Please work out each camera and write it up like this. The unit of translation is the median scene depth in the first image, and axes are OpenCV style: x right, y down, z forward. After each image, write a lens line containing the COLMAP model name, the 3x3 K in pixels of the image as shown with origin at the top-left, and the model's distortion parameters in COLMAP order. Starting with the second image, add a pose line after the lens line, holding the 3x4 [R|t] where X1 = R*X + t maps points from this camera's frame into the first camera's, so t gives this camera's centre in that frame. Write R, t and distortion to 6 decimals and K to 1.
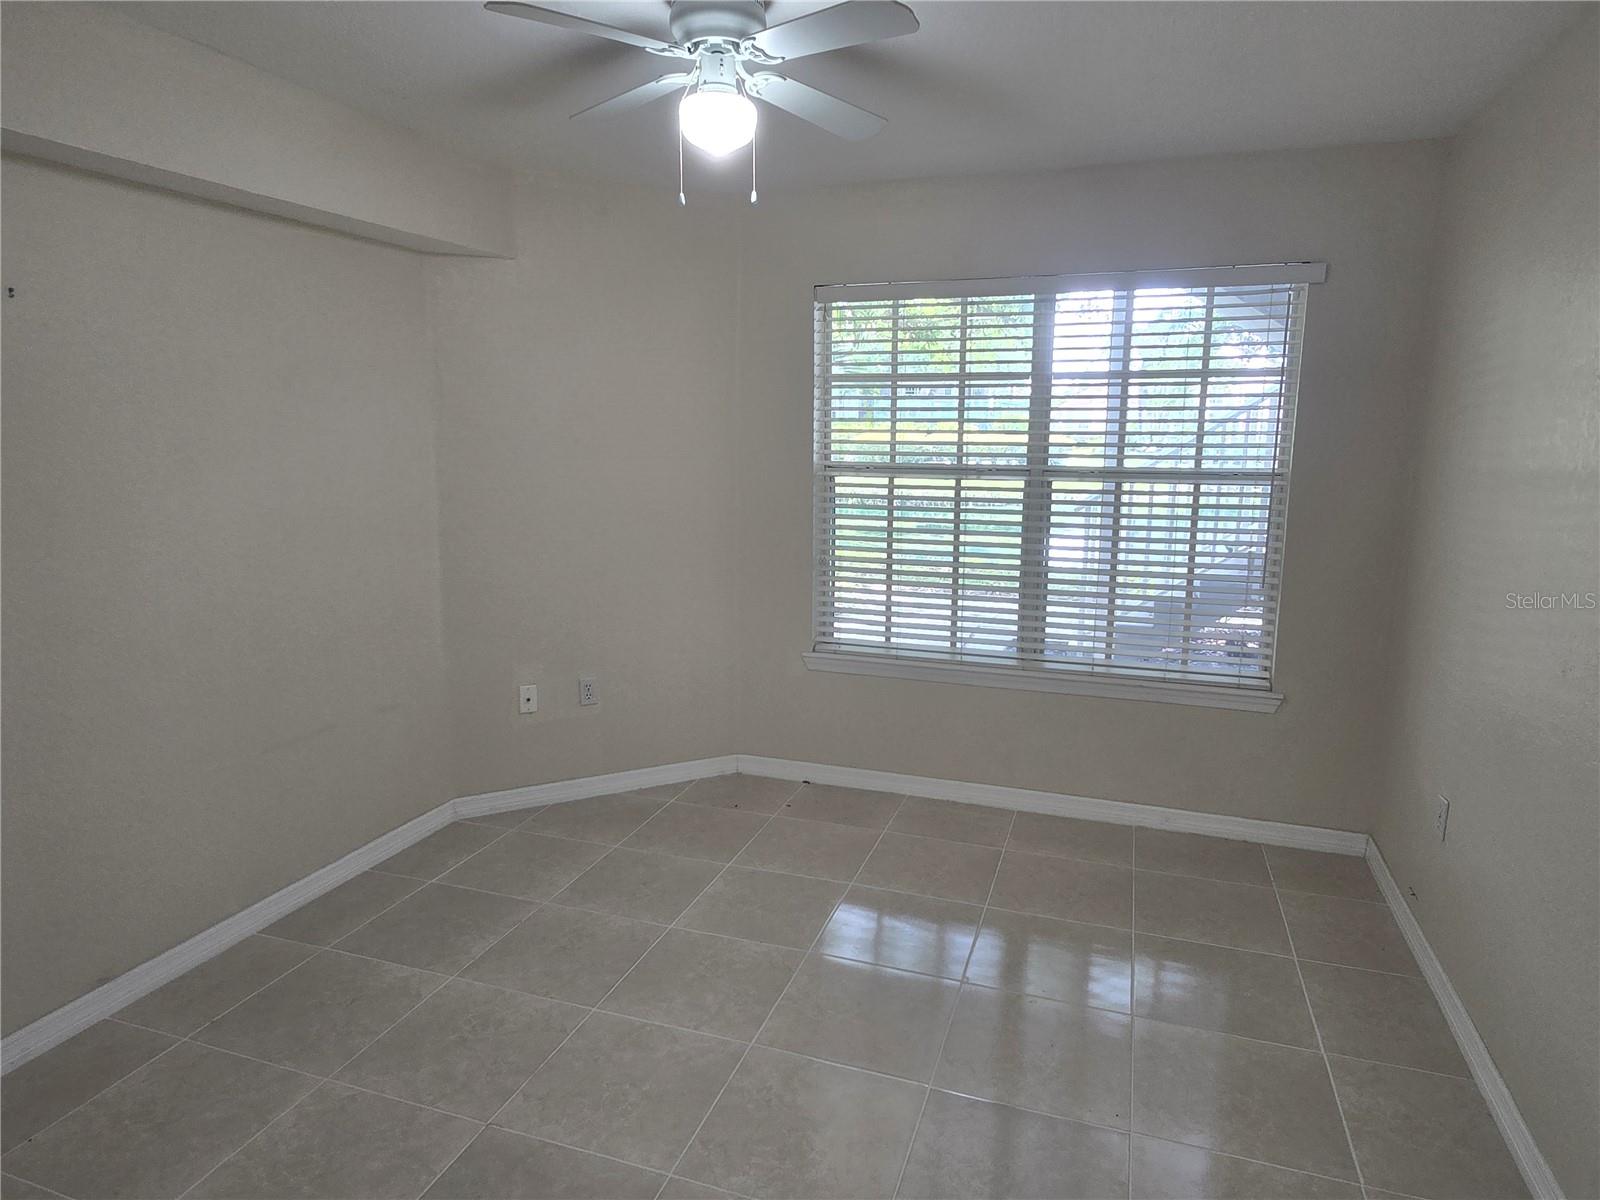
lens RADIAL K [[960.5, 0, 817.1], [0, 960.5, 606.9], [0, 0, 1]] dist [-0.000280, -0.002196]
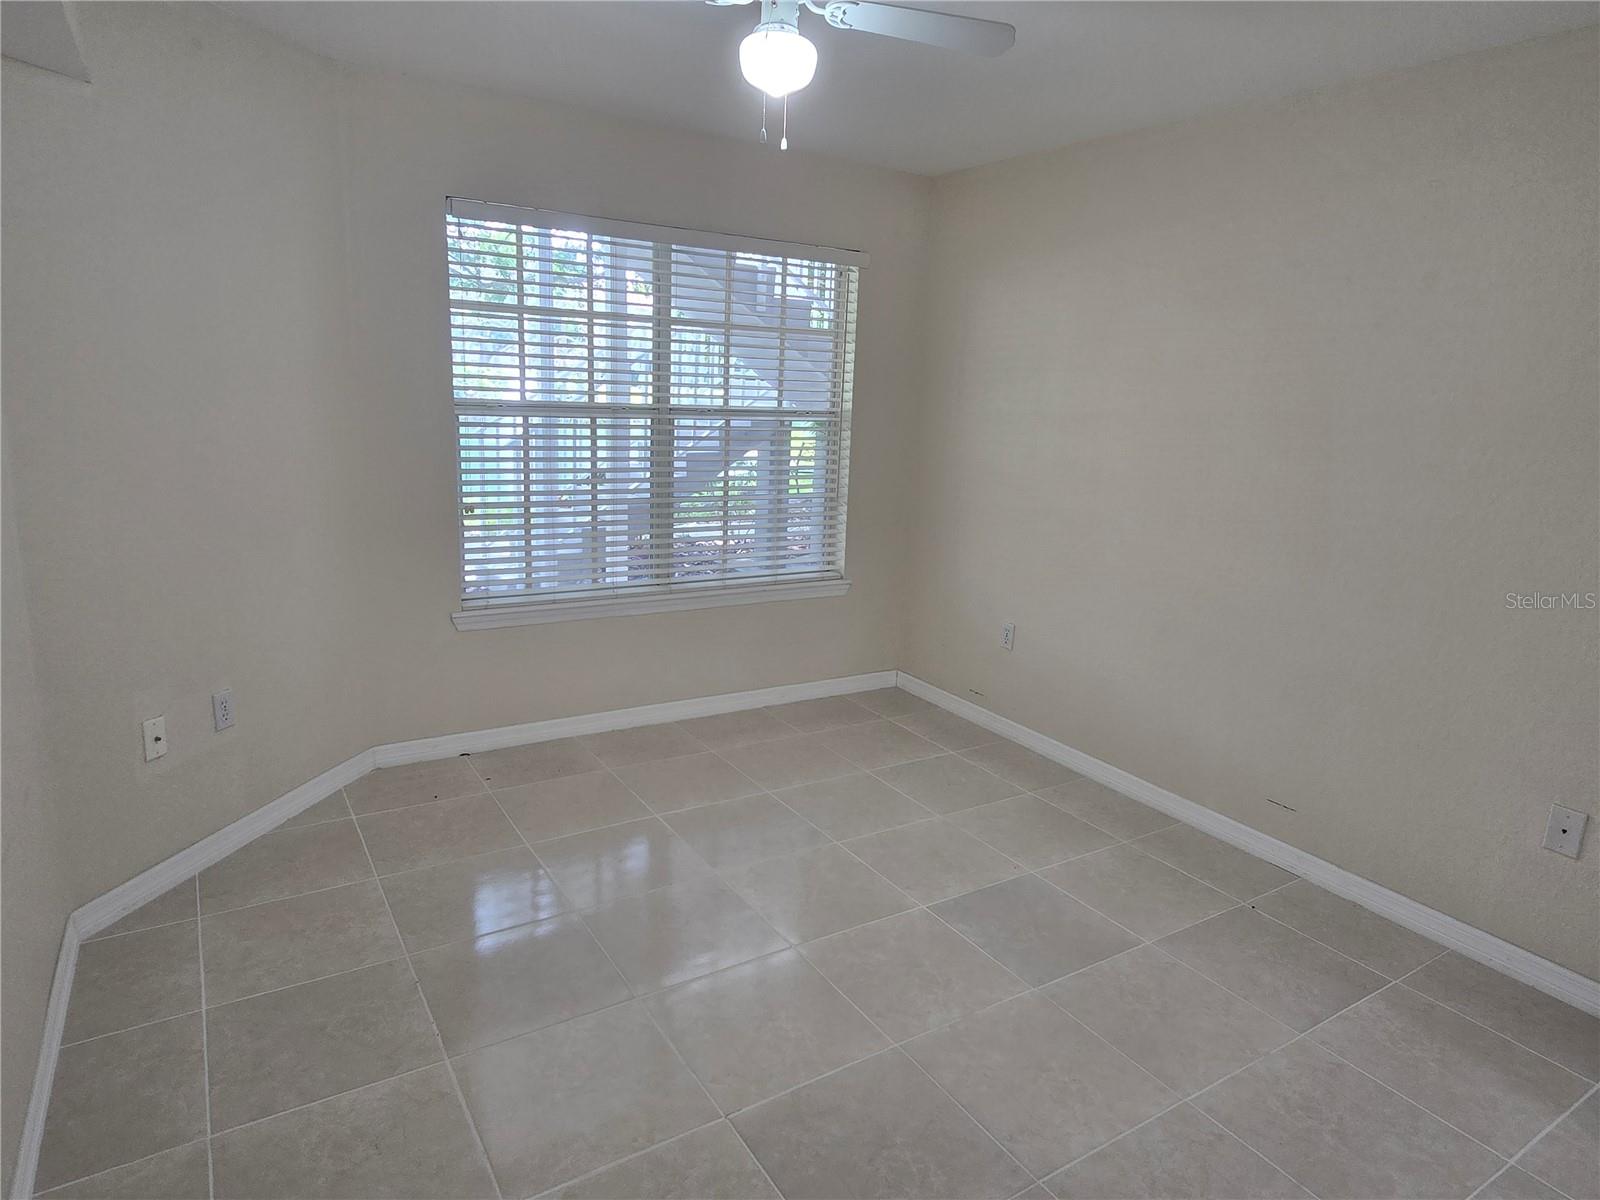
lens RADIAL K [[960.5, 0, 817.1], [0, 960.5, 606.9], [0, 0, 1]] dist [-0.000280, -0.002196]
pose [[0.620924, -0.158175, 0.767746, -0.496150], [0.100282, 0.987411, 0.122328, -0.034633], [-0.777430, 0.001035, 0.628969, 0.172756]]
